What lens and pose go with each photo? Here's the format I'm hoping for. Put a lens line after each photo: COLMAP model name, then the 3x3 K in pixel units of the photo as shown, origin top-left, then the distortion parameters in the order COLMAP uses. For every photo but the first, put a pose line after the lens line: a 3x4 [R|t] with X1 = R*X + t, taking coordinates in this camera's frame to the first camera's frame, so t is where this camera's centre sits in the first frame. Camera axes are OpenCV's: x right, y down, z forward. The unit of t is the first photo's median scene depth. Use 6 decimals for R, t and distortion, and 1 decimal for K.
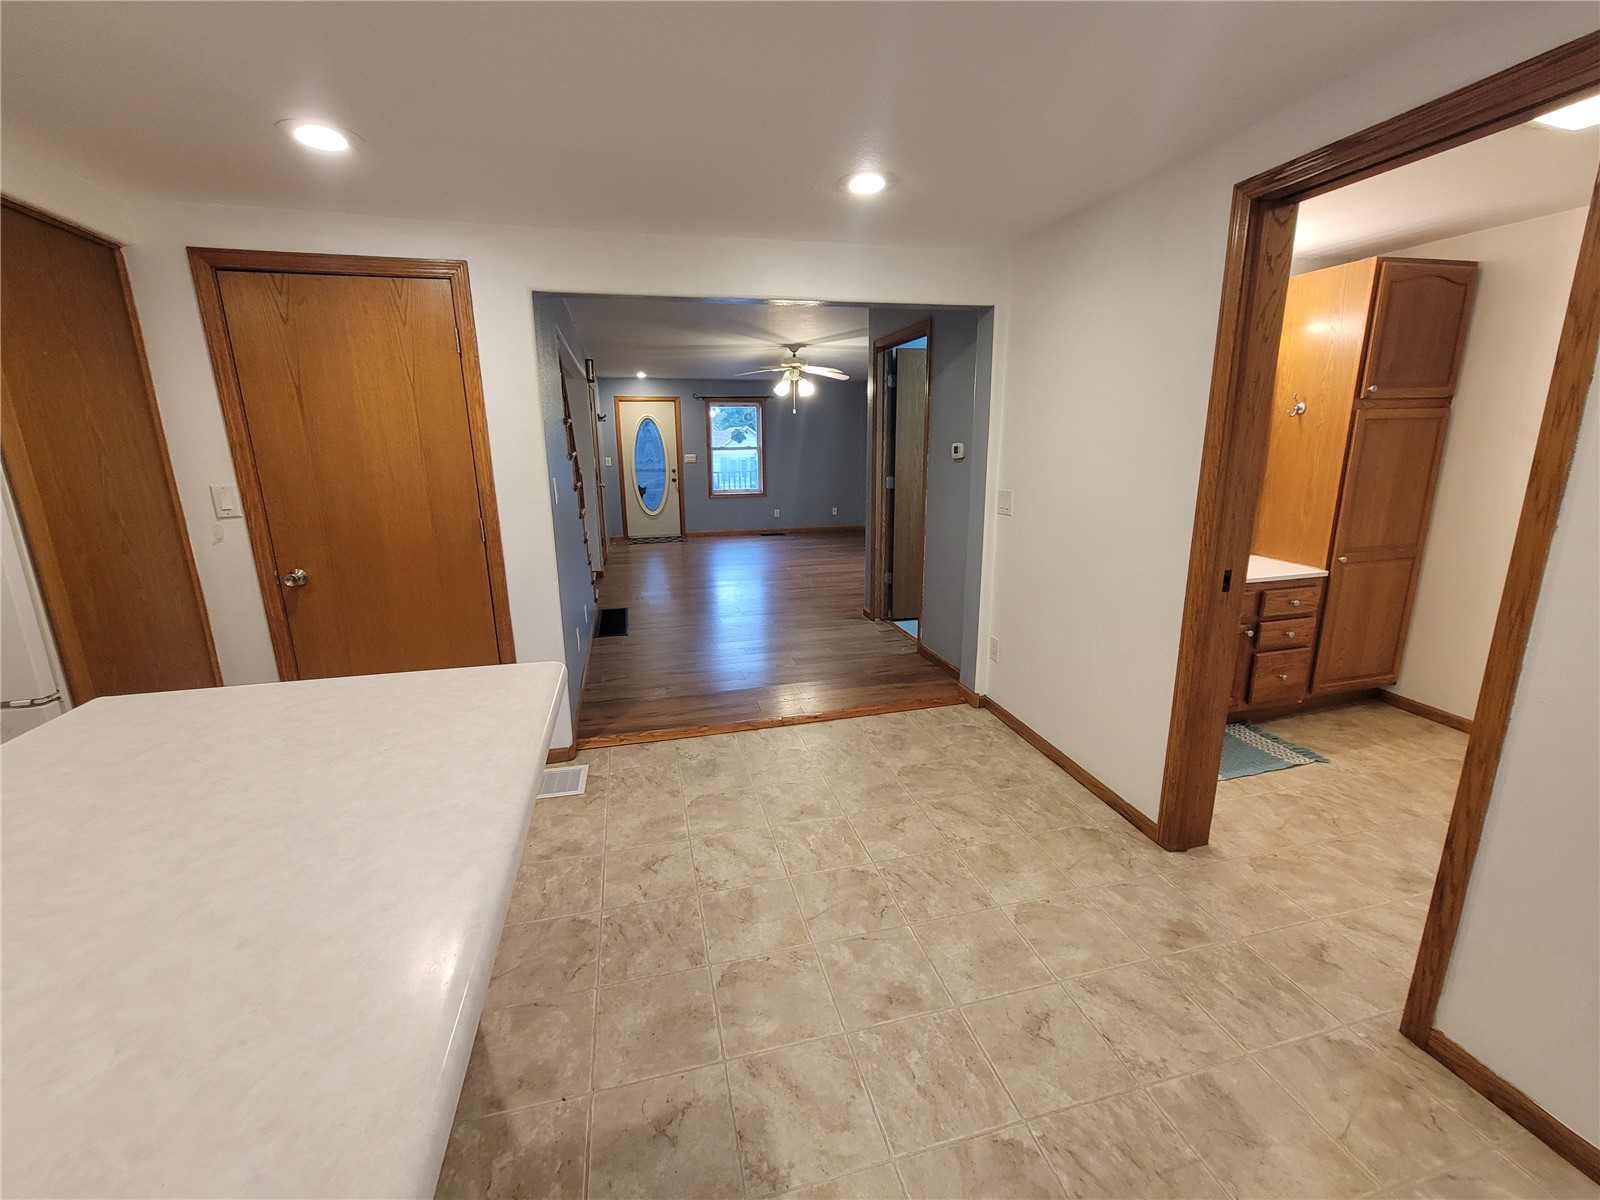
lens RADIAL K [[653.7, 0, 797.0], [0, 653.7, 590.0], [0, 0, 1]] dist [0.000360, -0.003590]
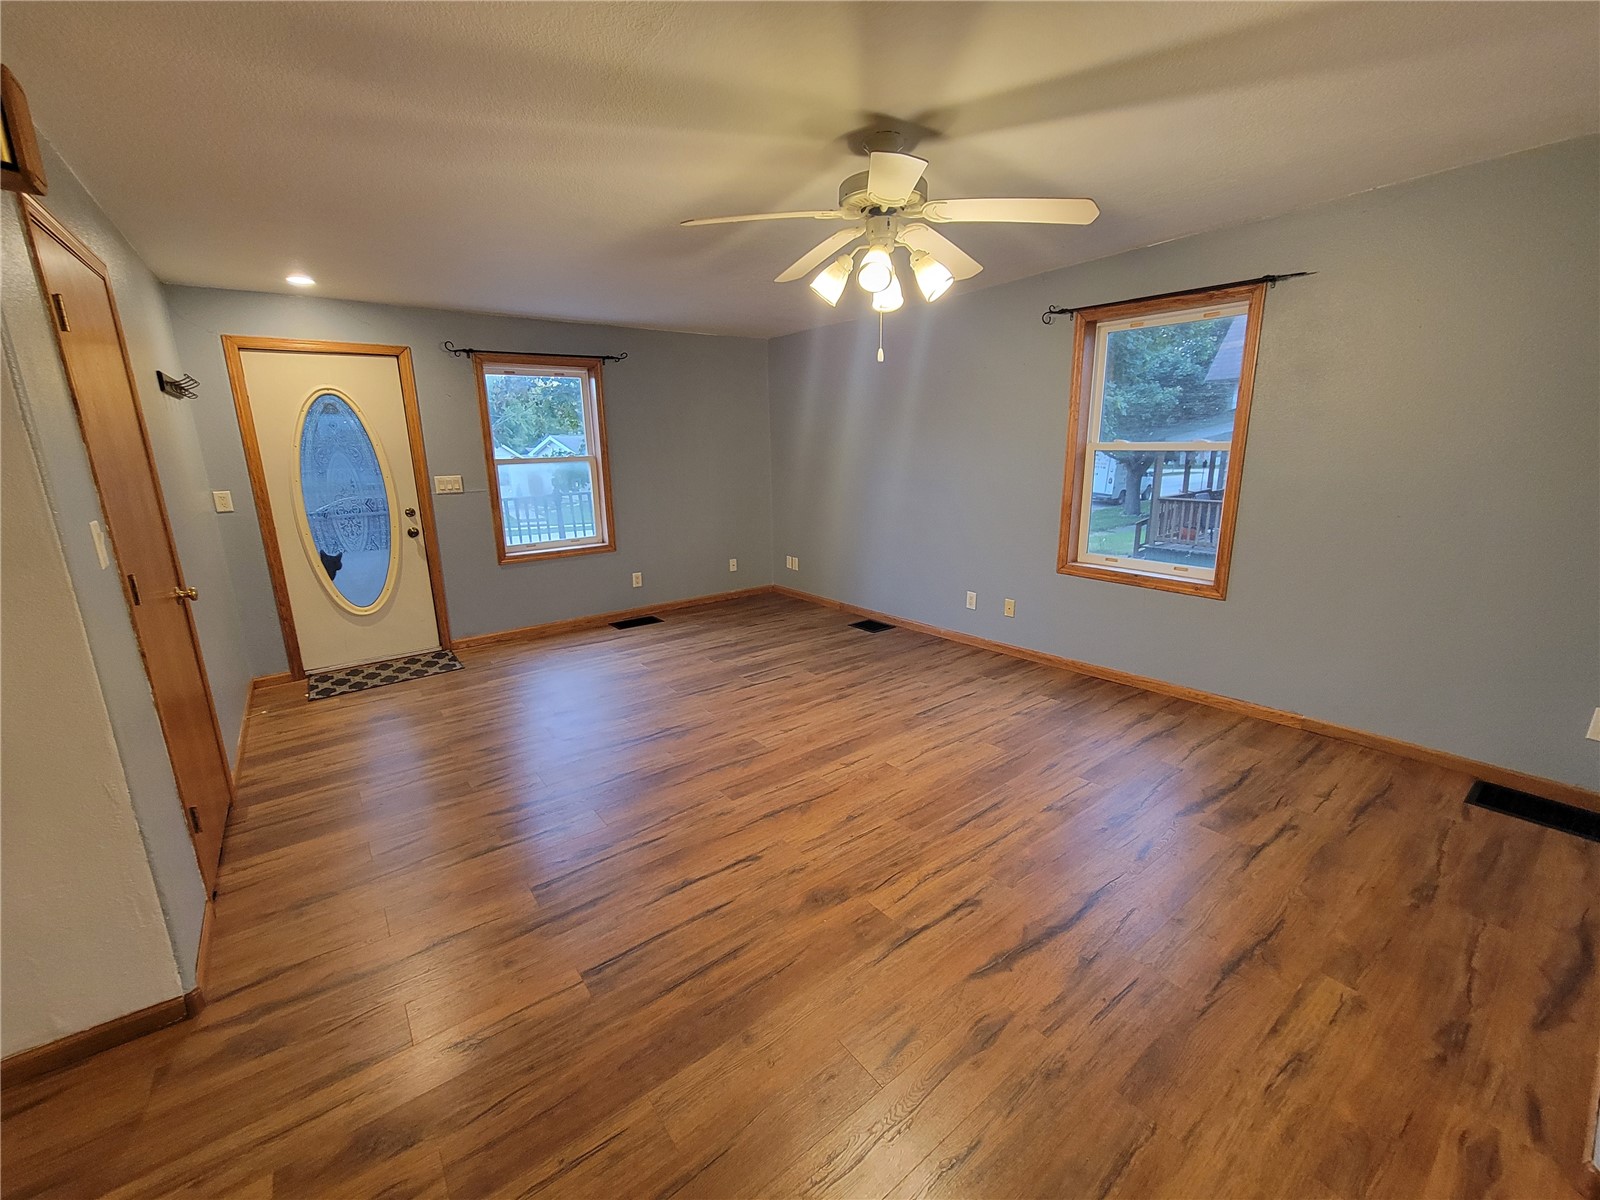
lens RADIAL K [[653.7, 0, 797.0], [0, 653.7, 590.0], [0, 0, 1]] dist [0.000360, -0.003590]
pose [[0.920377, -0.095752, 0.379128, -0.120157], [0.095691, 0.995229, 0.019053, -0.113599], [-0.379143, 0.018743, 0.925148, 0.488276]]
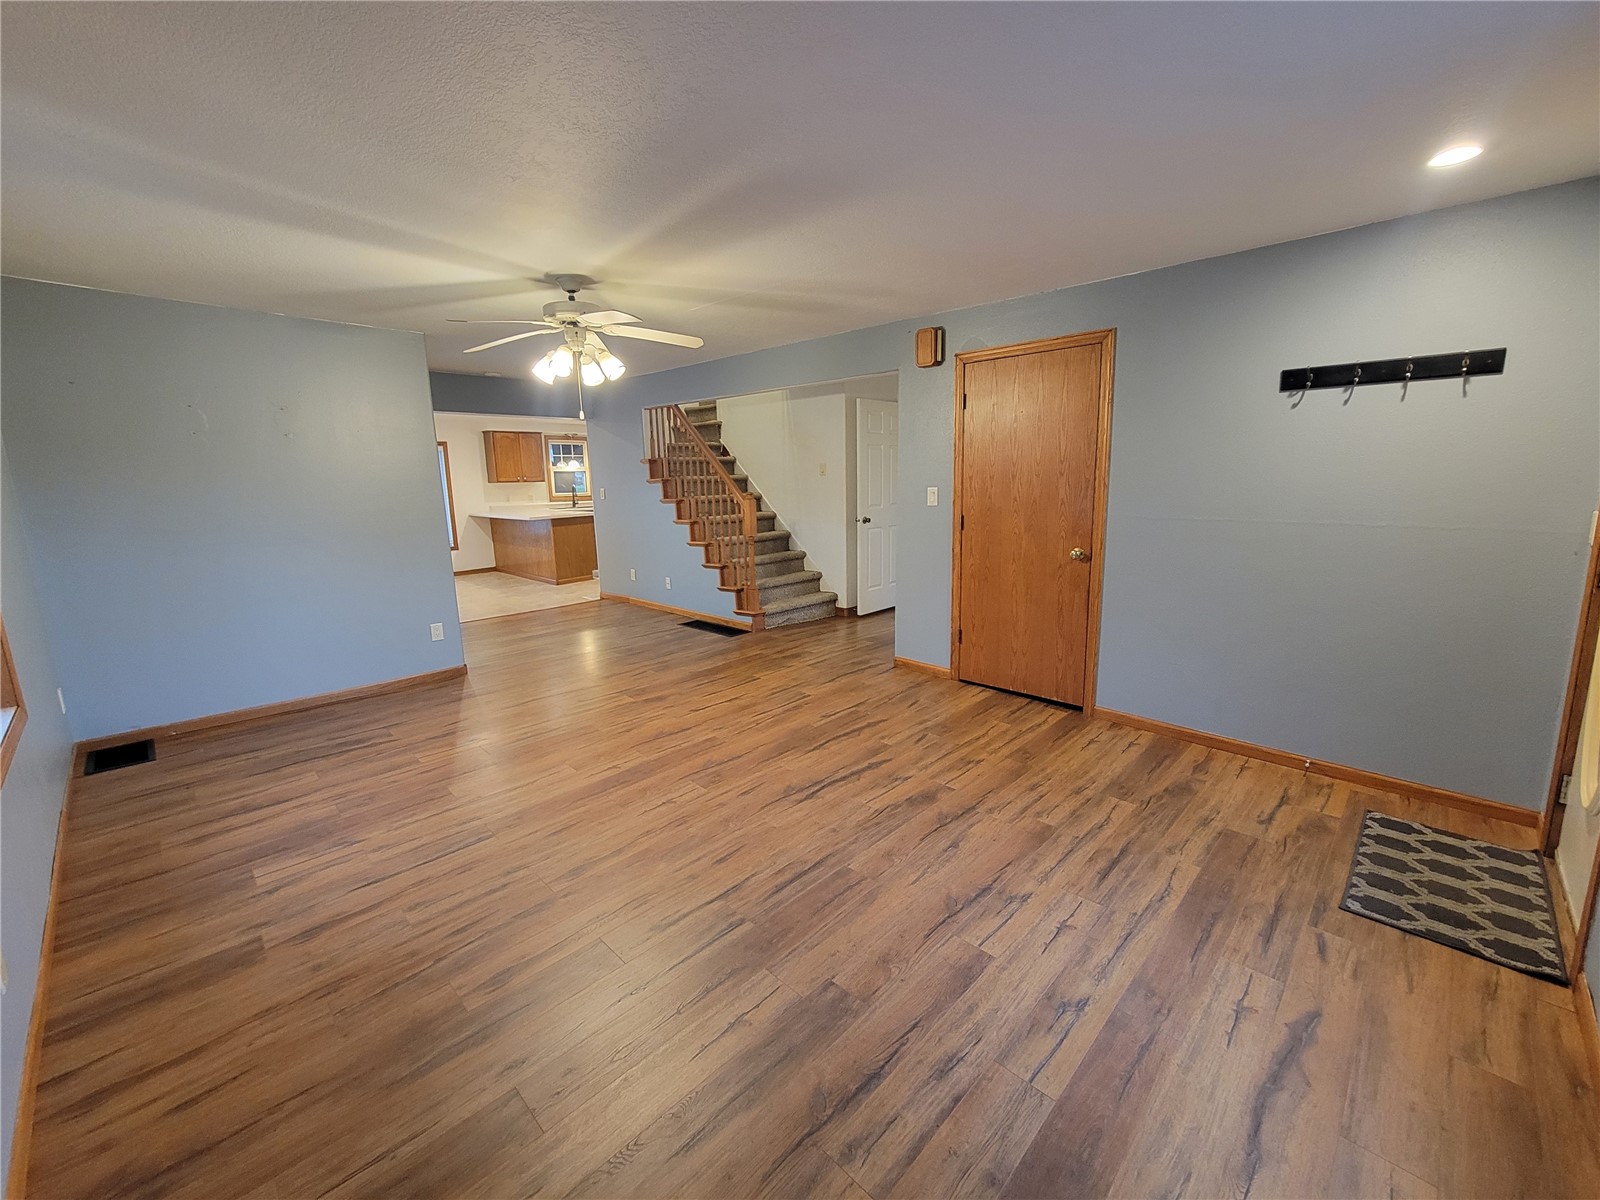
lens RADIAL K [[653.7, 0, 797.0], [0, 653.7, 590.0], [0, 0, 1]] dist [0.000360, -0.003590]
pose [[-0.855932, 0.124828, -0.501795, 0.082186], [-0.080934, 0.926123, 0.368438, -0.235134], [0.510715, 0.355970, -0.782595, 1.029806]]
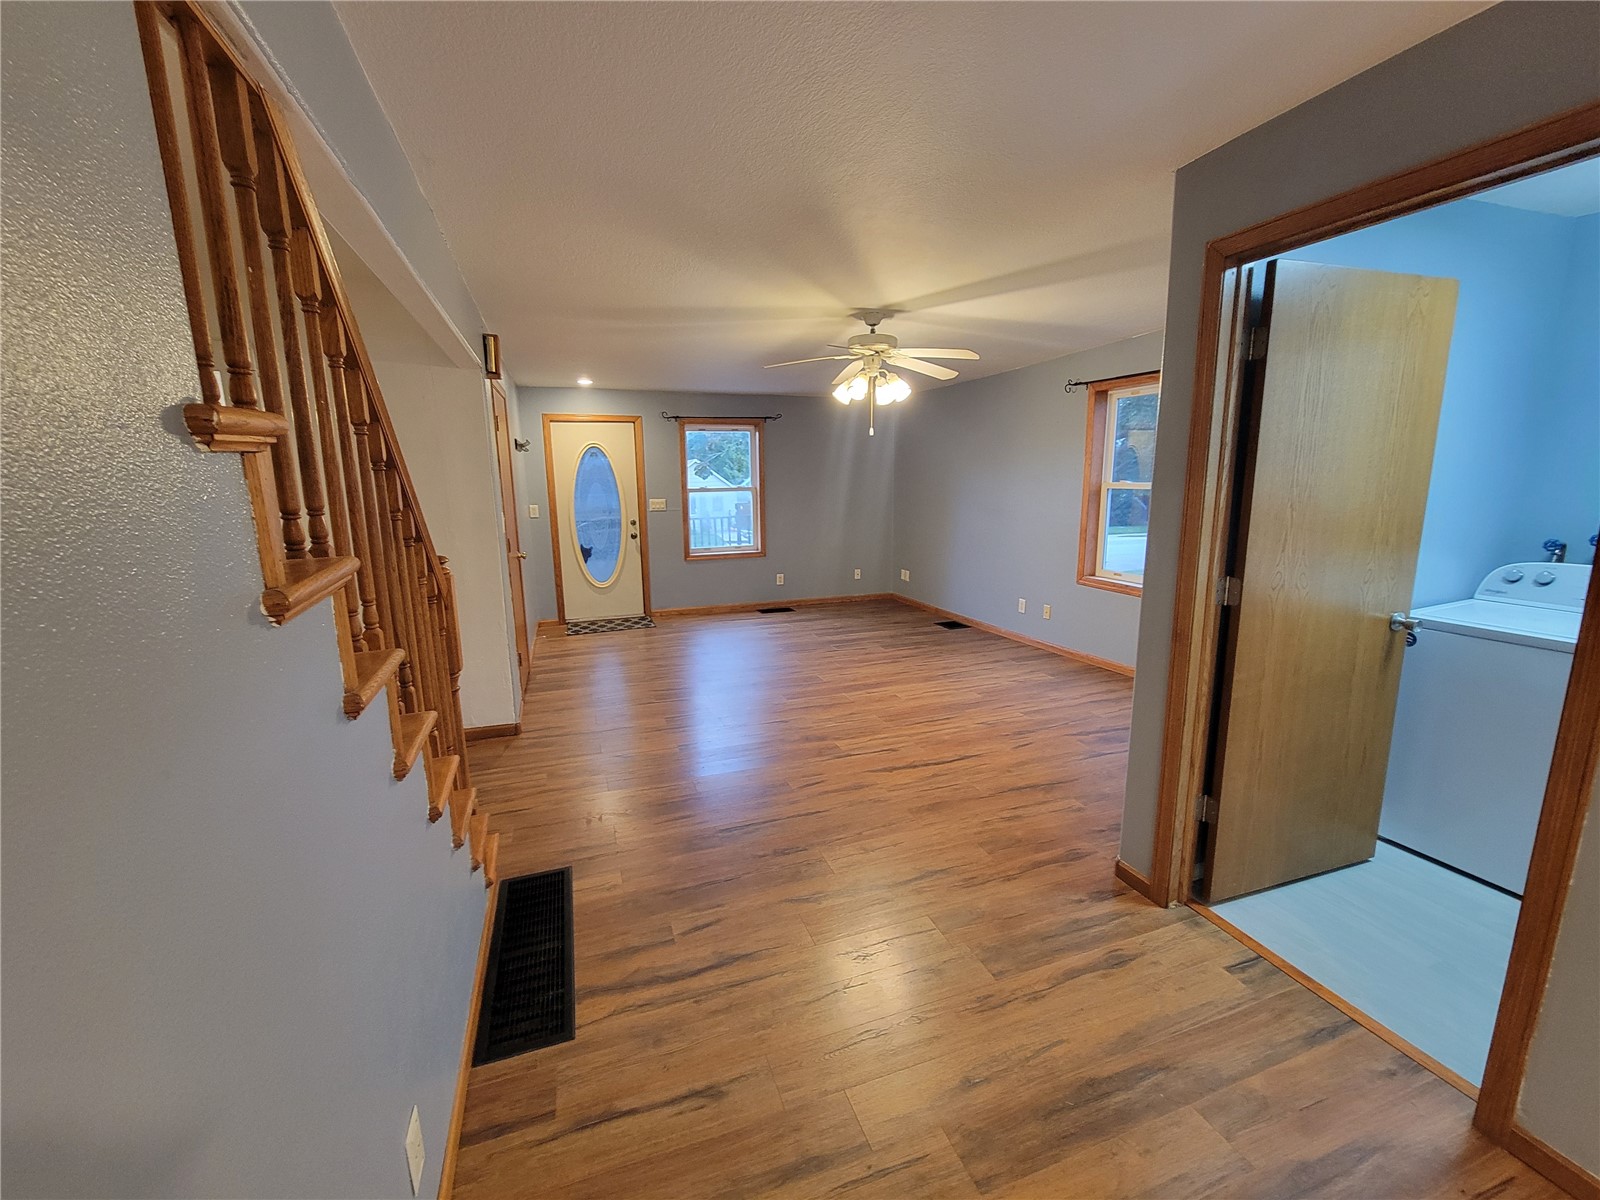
lens RADIAL K [[653.7, 0, 797.0], [0, 653.7, 590.0], [0, 0, 1]] dist [0.000360, -0.003590]
pose [[0.995621, -0.019112, 0.091503, -0.082556], [0.023448, 0.998641, -0.046543, -0.076930], [-0.090489, 0.048485, 0.994717, 0.309820]]
